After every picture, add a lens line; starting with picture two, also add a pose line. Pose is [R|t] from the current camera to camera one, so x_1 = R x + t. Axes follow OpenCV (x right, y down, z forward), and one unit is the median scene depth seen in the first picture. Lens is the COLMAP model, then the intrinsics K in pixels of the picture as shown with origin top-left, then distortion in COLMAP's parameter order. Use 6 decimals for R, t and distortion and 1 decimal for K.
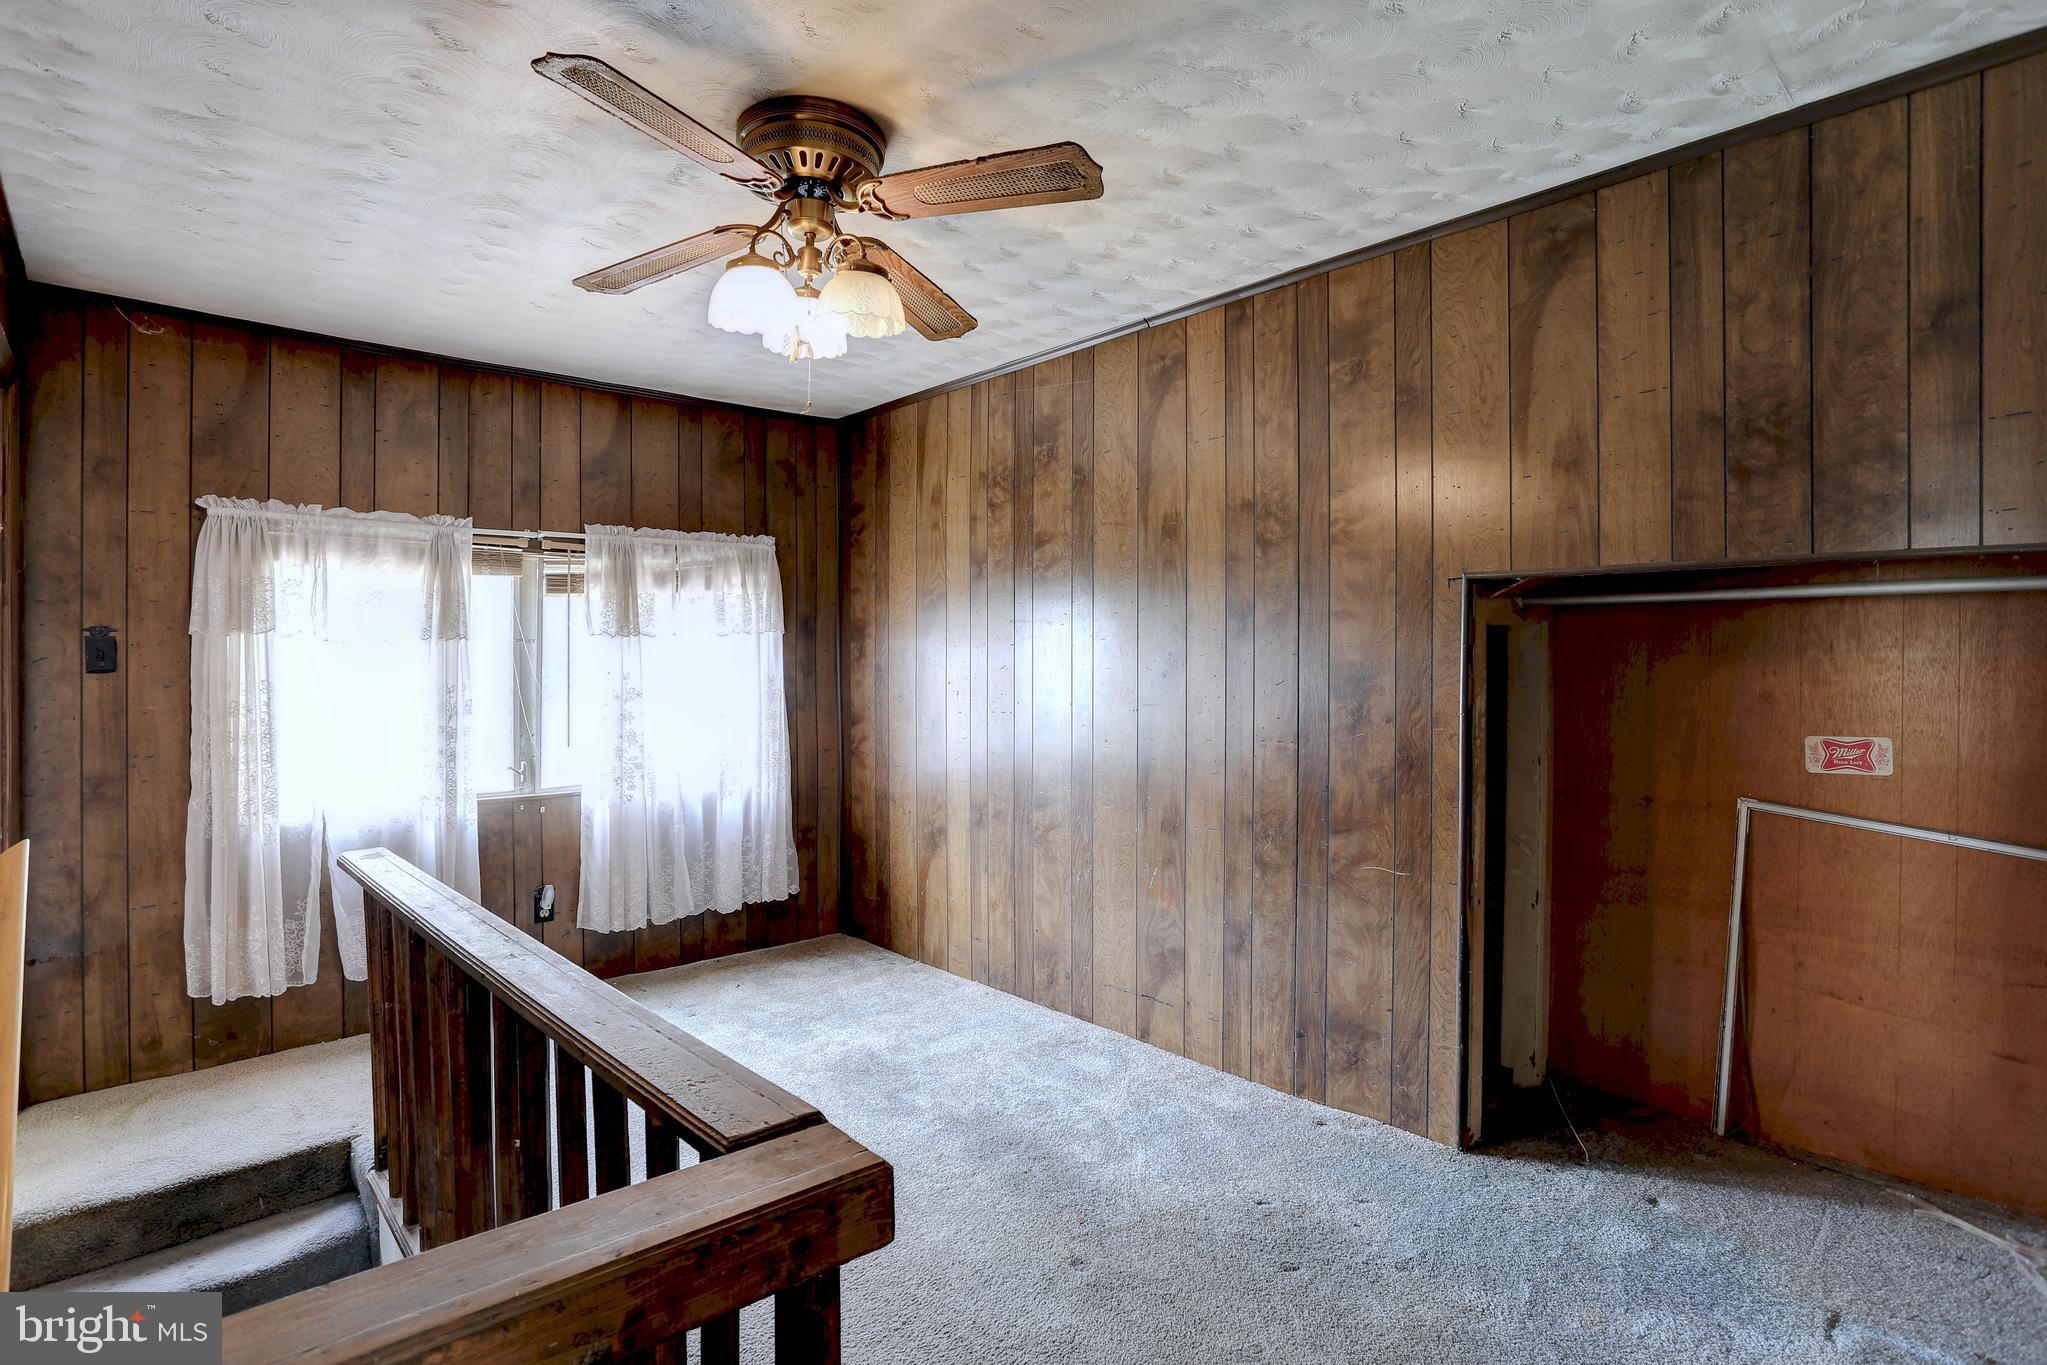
lens RADIAL K [[1007.0, 0, 1024.2], [0, 1007.0, 685.4], [0, 0, 1]] dist [-0.042360, 0.010812]
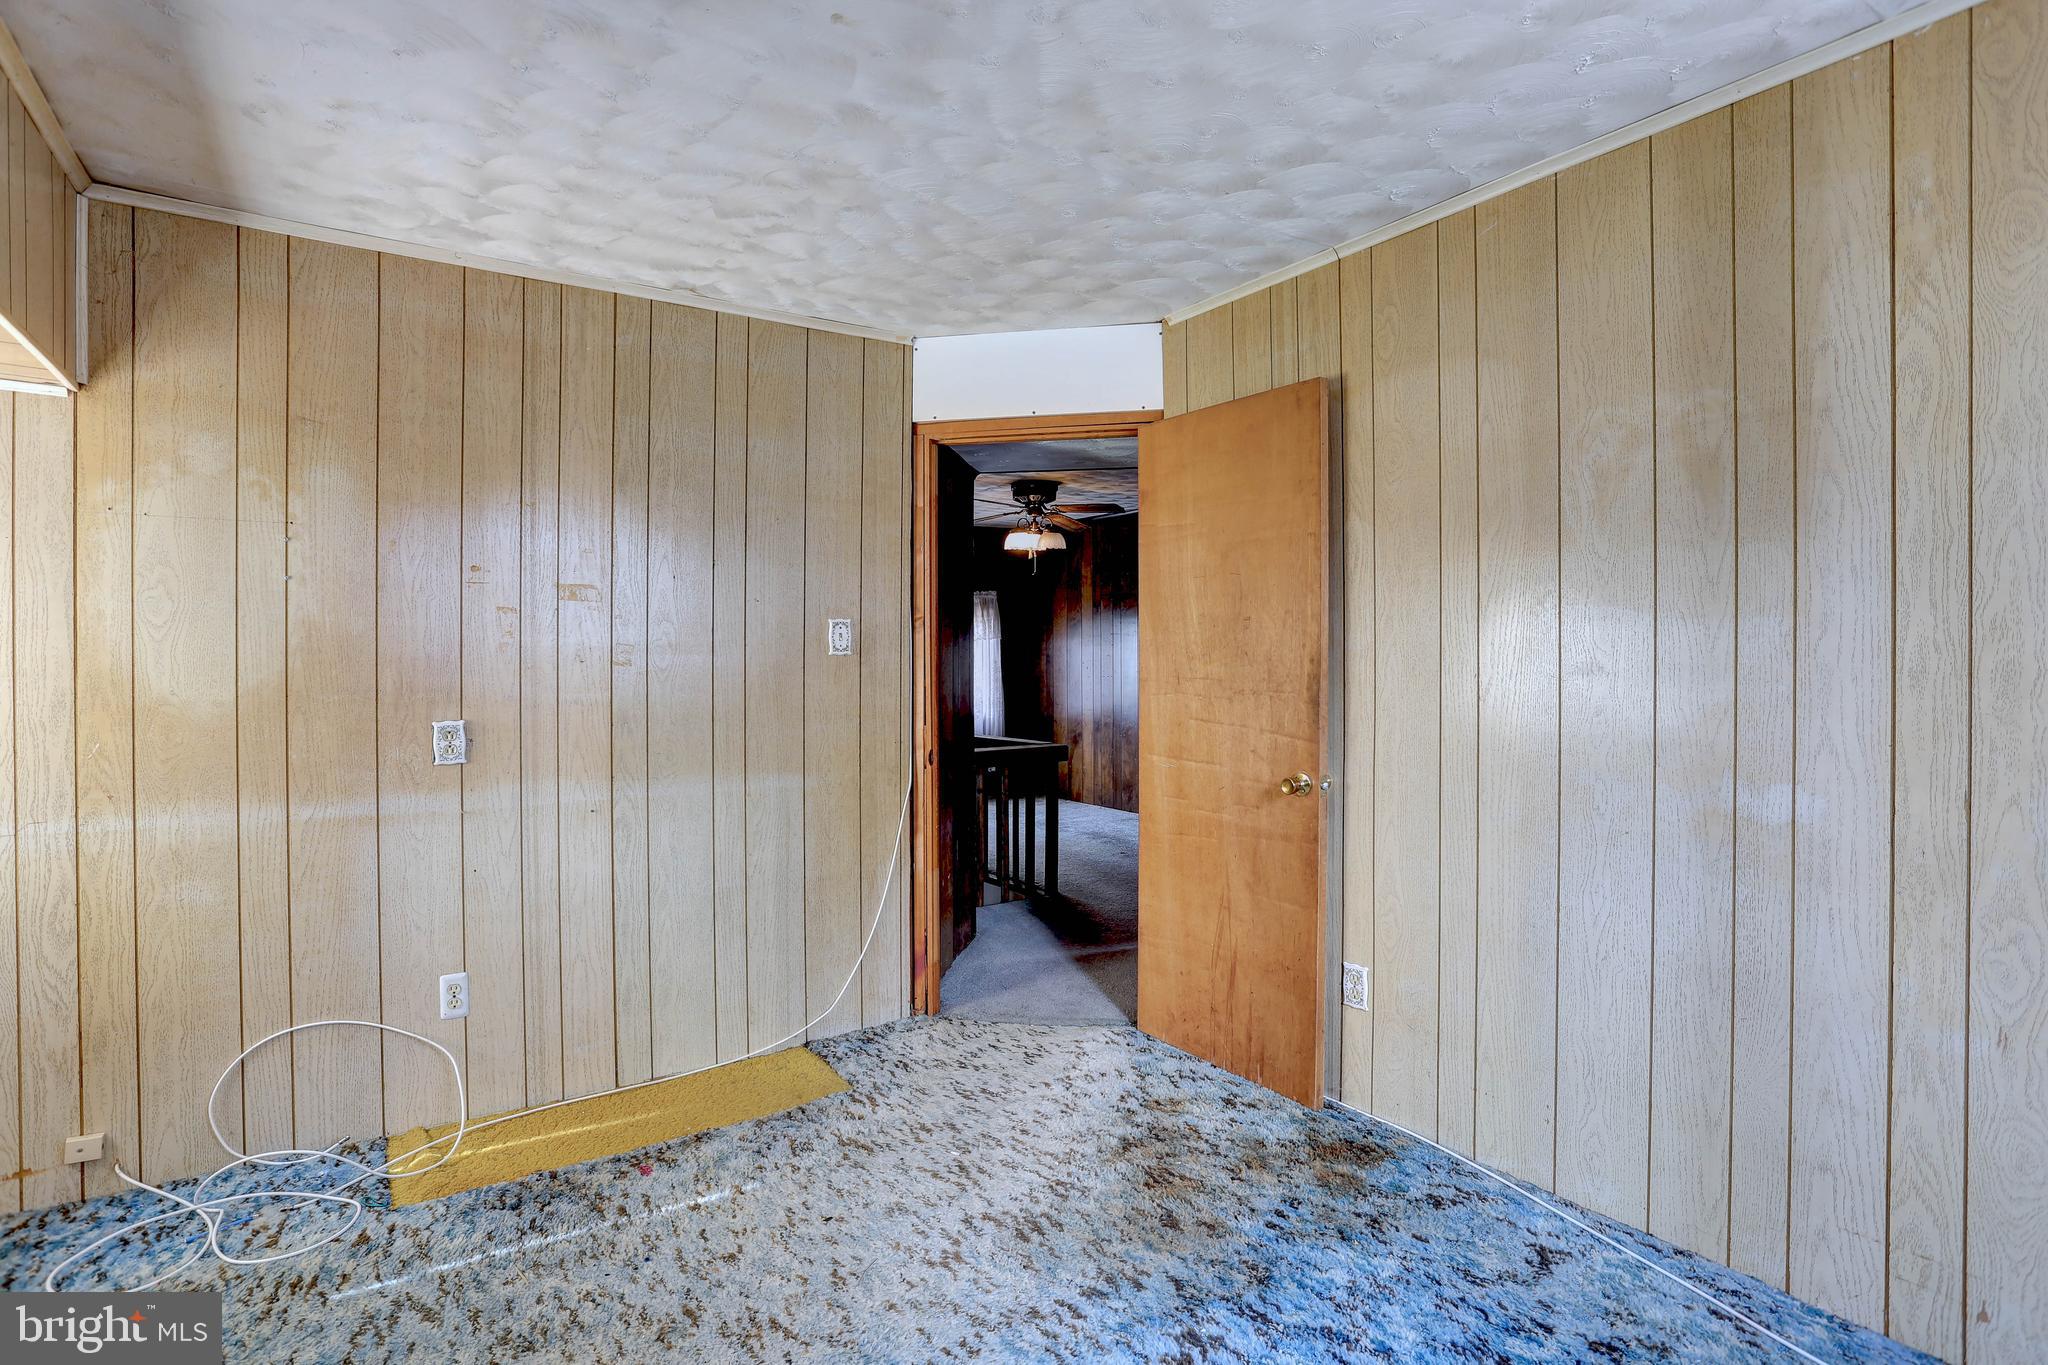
lens RADIAL K [[1007.5, 0, 1023.0], [0, 1007.5, 670.6], [0, 0, 1]] dist [-0.042360, 0.010812]
pose [[0.989586, -0.003636, -0.143894, 0.101812], [0.004780, 0.999960, 0.007609, -0.003366], [0.143861, -0.008218, 0.989564, -1.072283]]
